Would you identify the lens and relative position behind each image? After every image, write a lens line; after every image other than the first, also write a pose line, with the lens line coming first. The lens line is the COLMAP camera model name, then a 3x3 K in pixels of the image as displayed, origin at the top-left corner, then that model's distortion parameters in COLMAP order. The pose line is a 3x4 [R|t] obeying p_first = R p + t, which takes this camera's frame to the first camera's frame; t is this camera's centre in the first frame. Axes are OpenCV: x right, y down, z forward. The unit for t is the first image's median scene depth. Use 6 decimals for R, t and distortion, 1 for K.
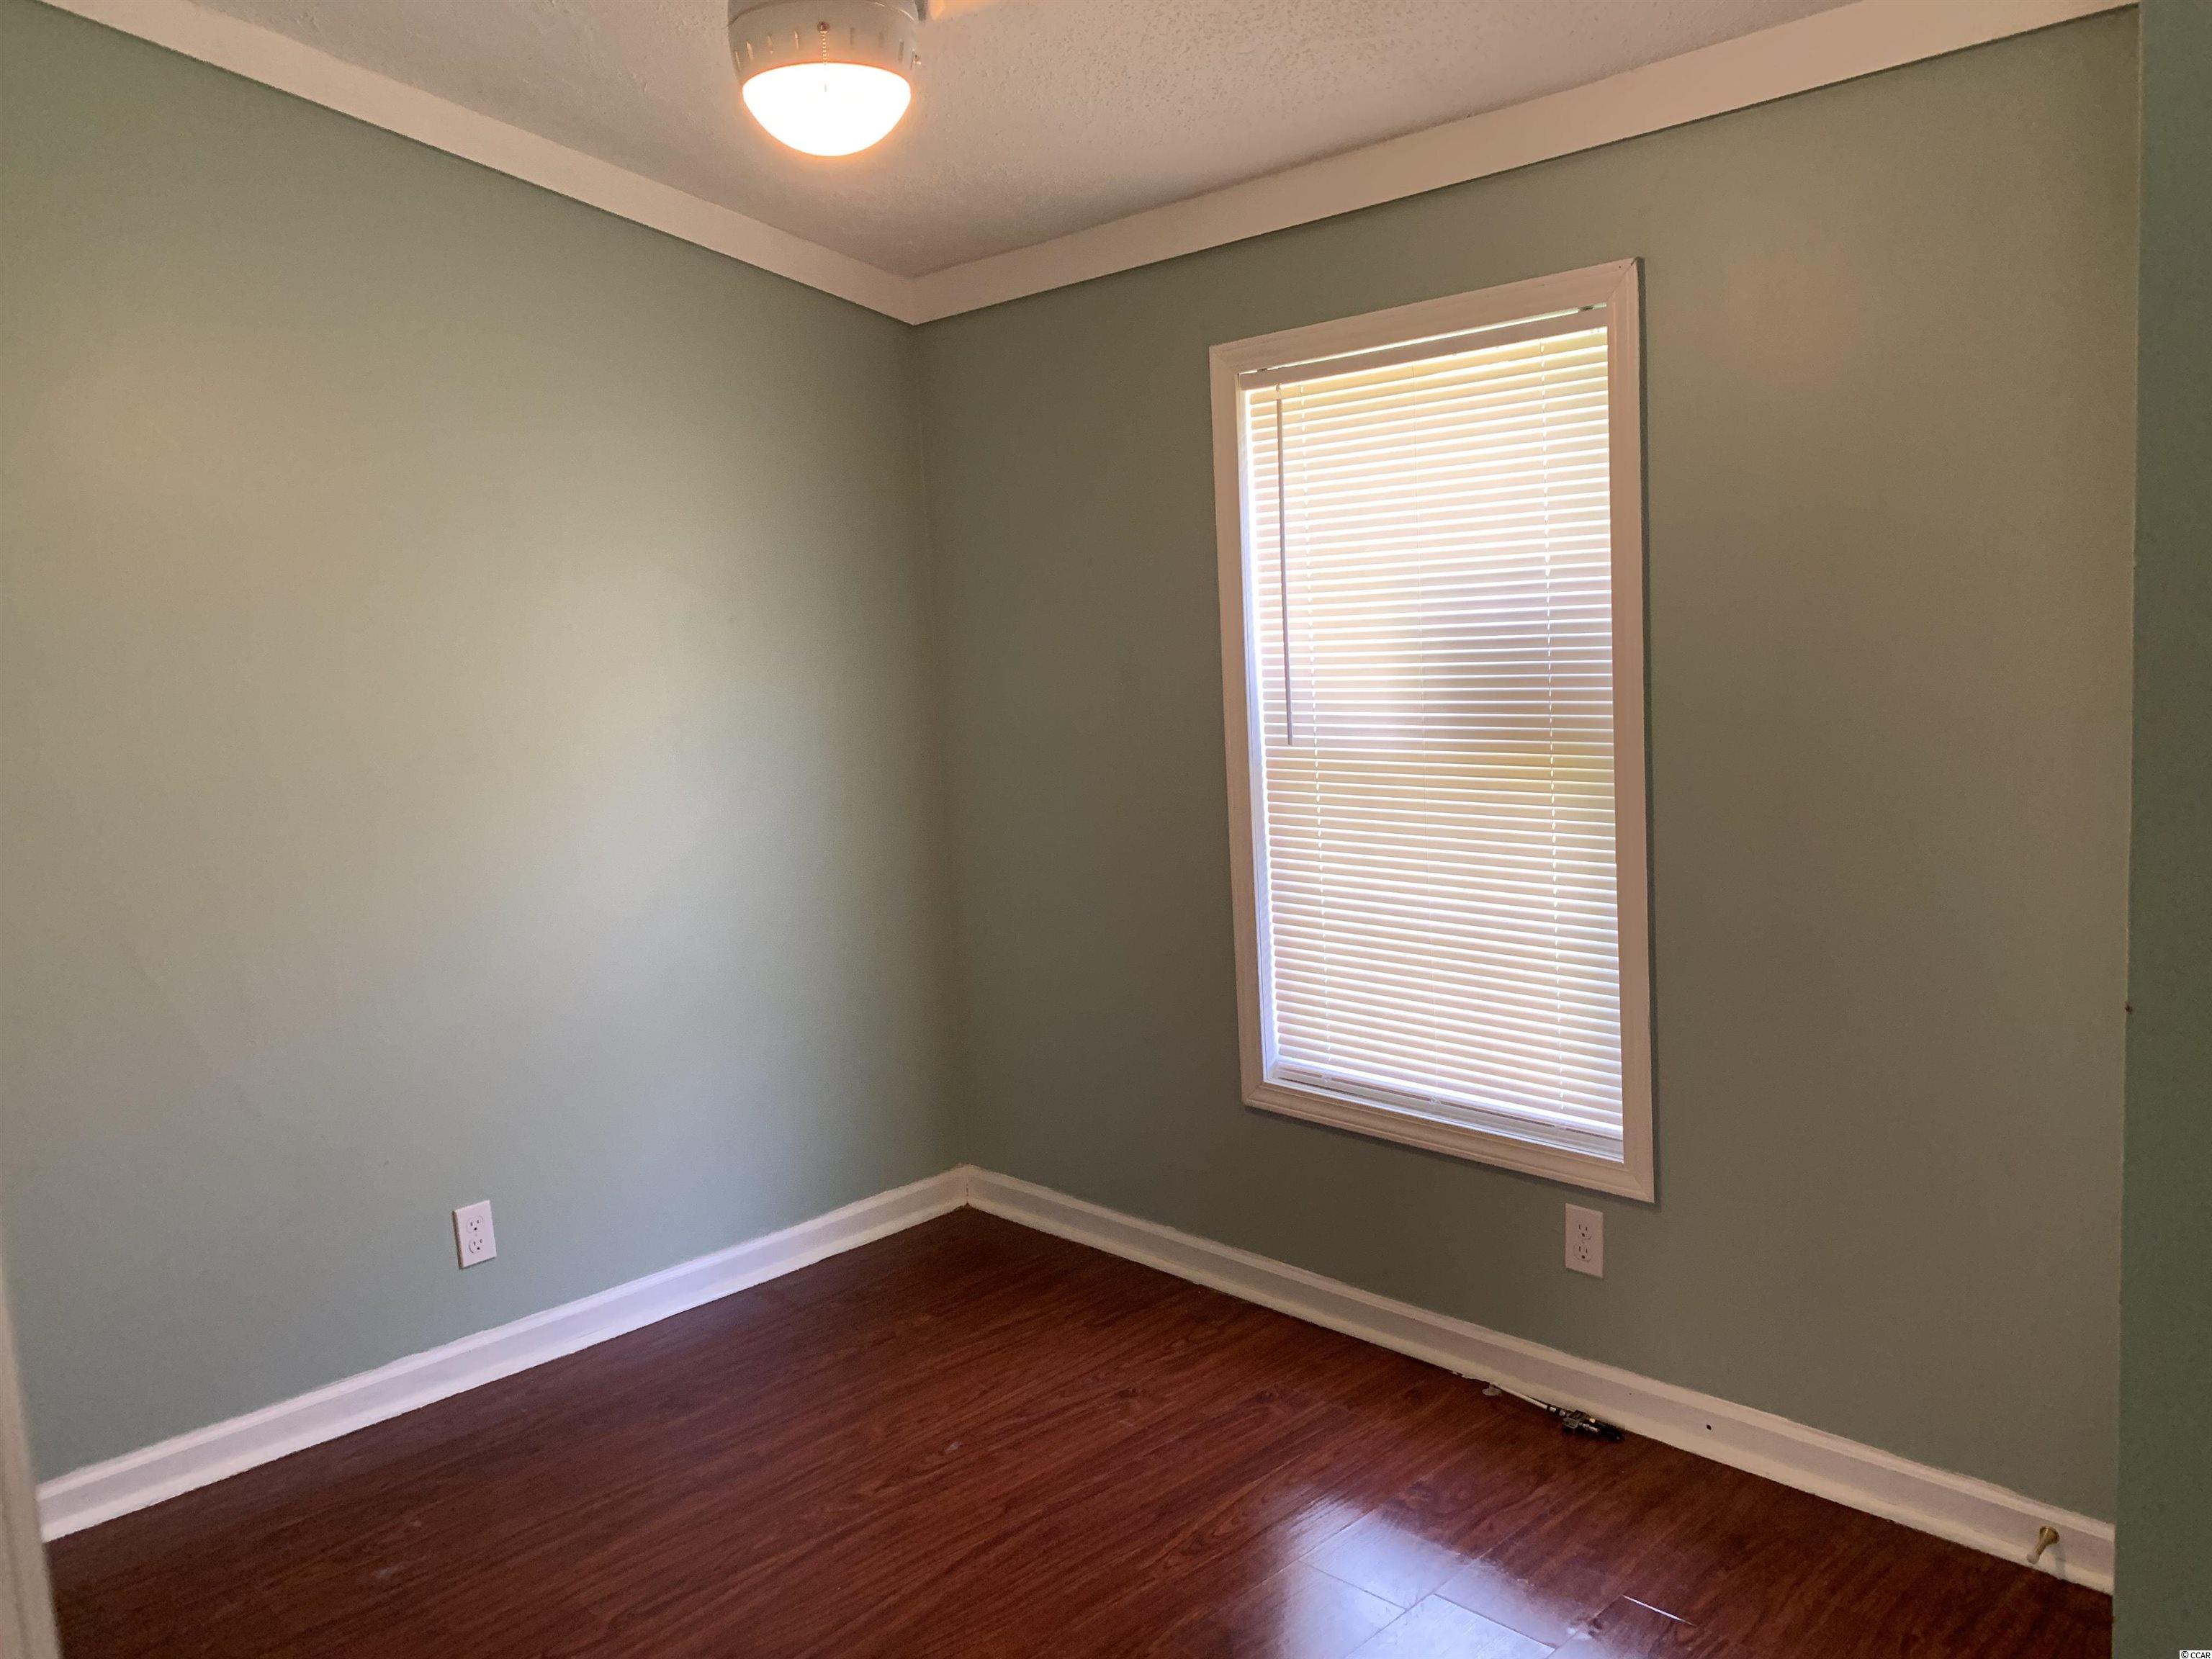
lens RADIAL K [[1678.5, 0, 1103.3], [0, 1678.5, 827.8], [0, 0, 1]] dist [0.040542, -0.038906]
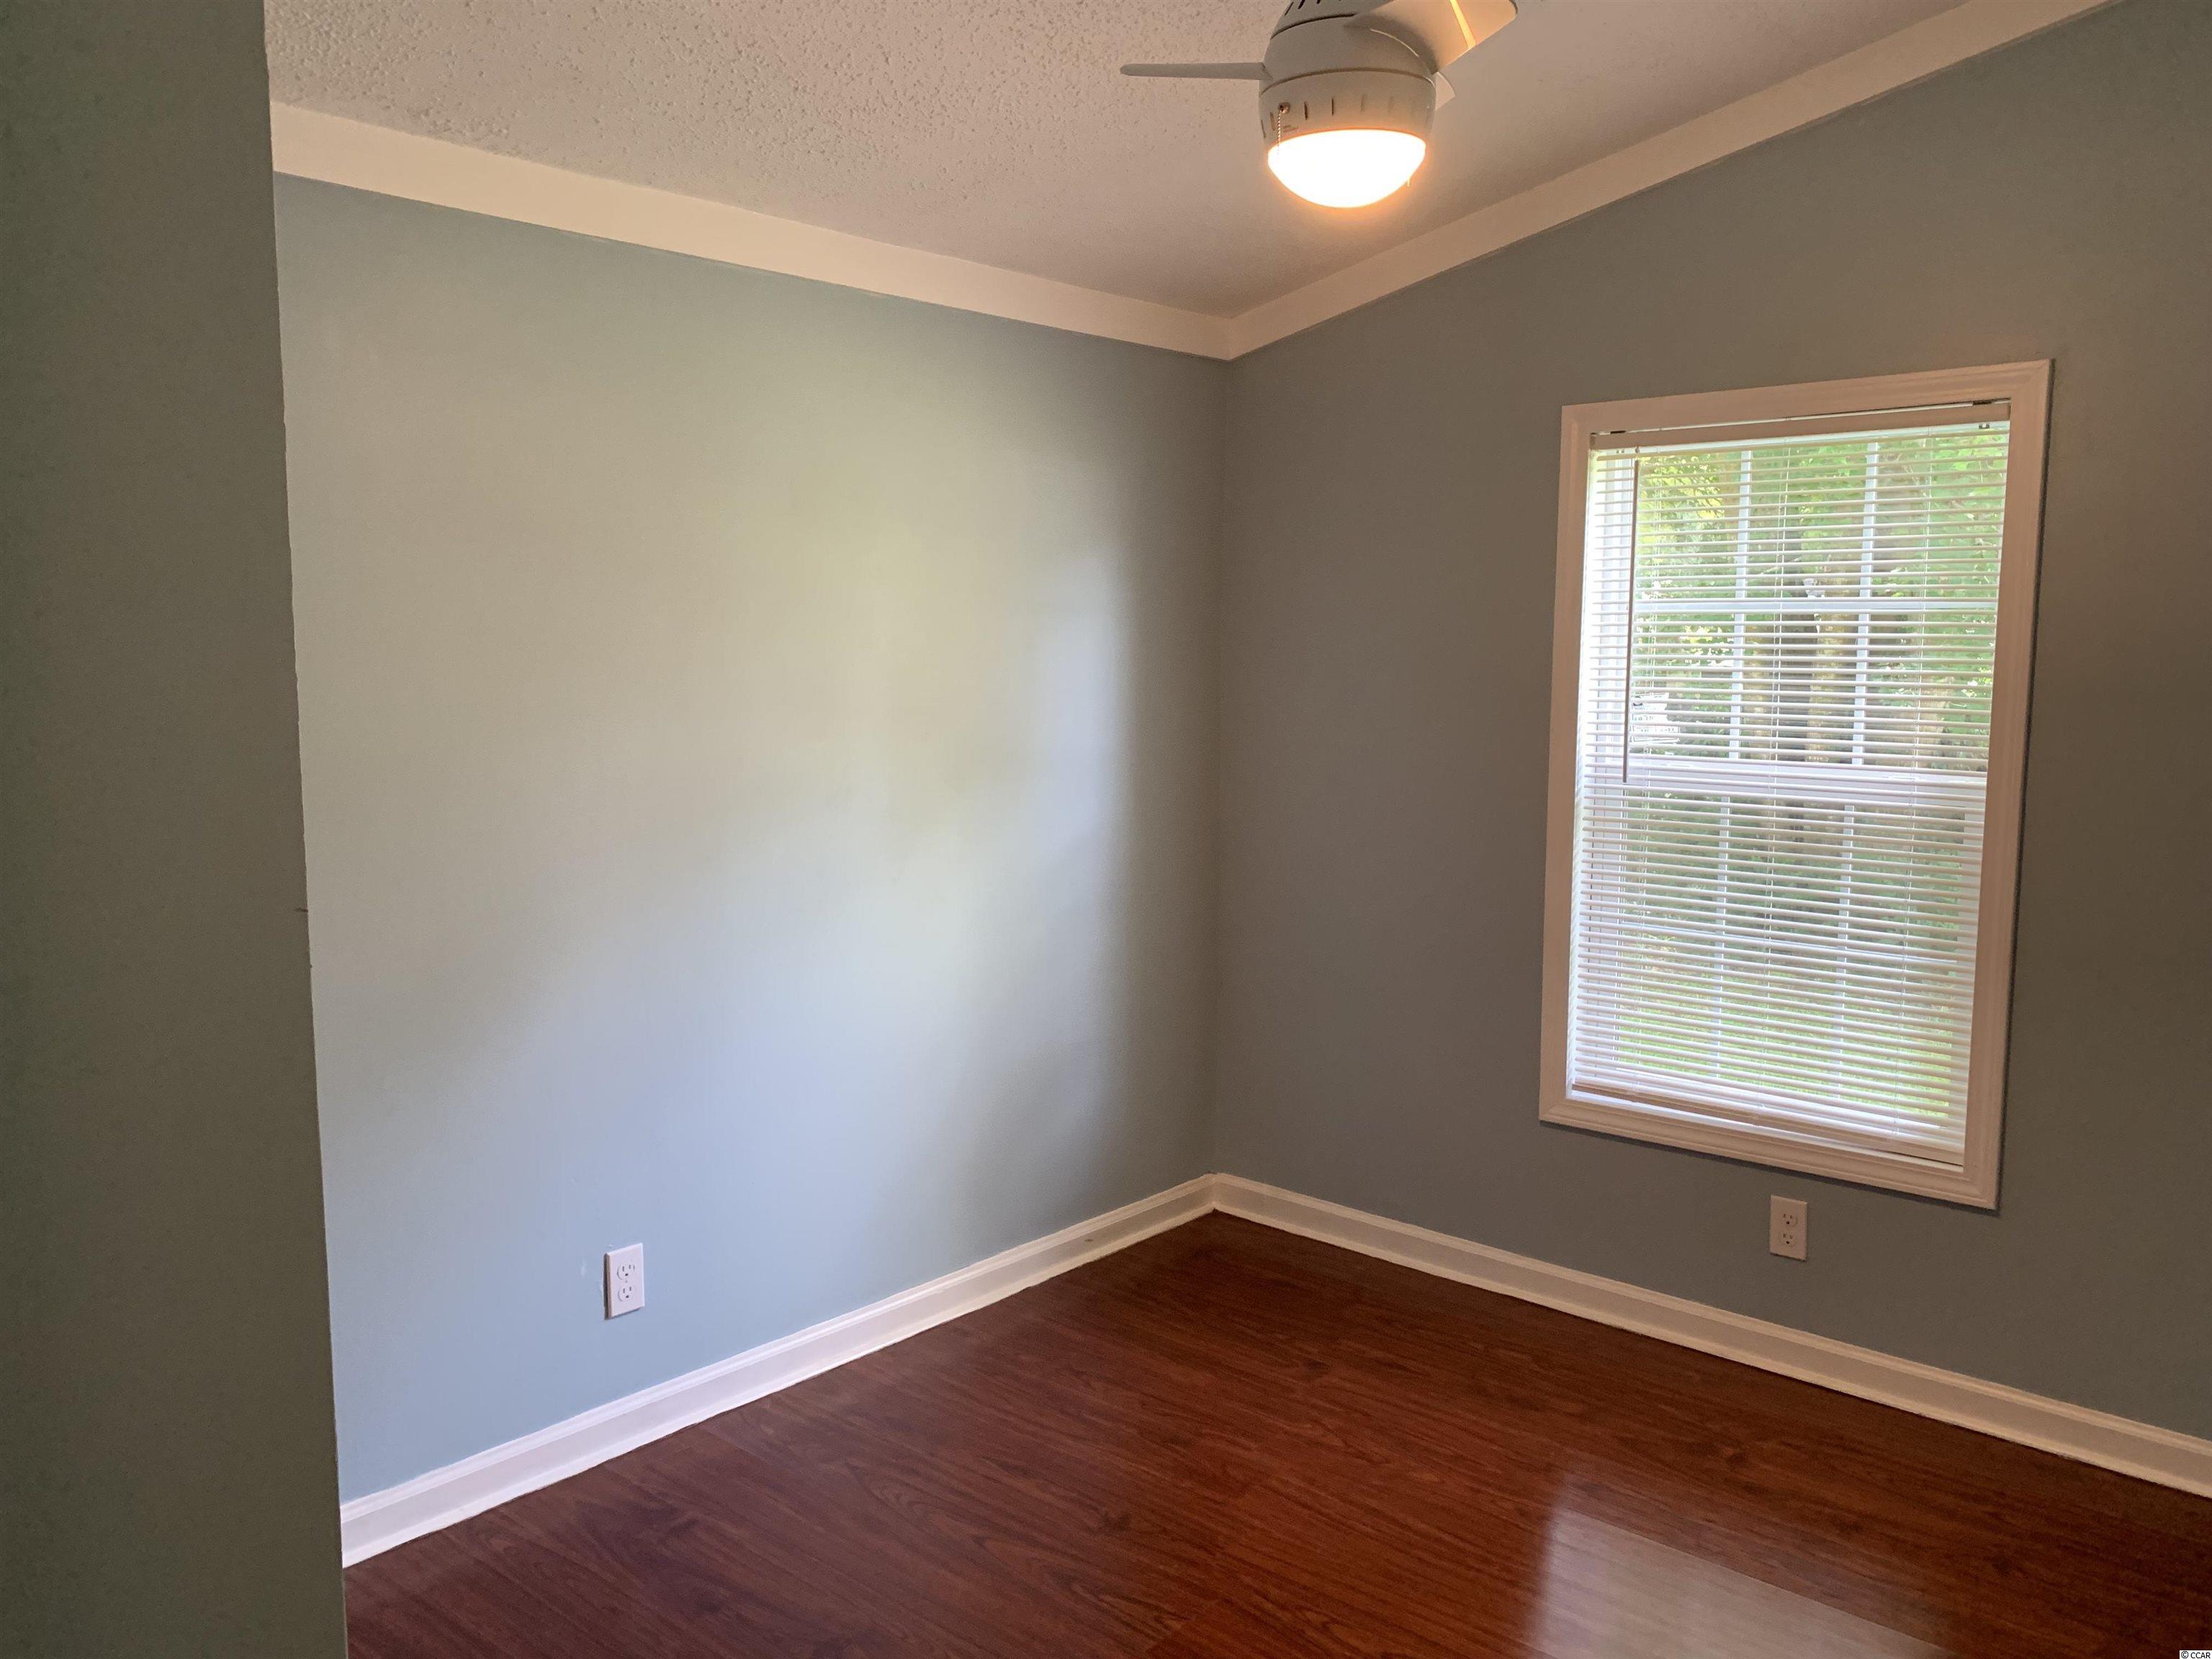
lens RADIAL K [[1678.5, 0, 1110.2], [0, 1678.5, 829.3], [0, 0, 1]] dist [0.040542, -0.038906]
pose [[0.989535, 0.025153, 0.142084, -0.364215], [-0.024965, 0.999684, -0.003105, -0.008608], [-0.142117, -0.000475, 0.989850, -0.012772]]
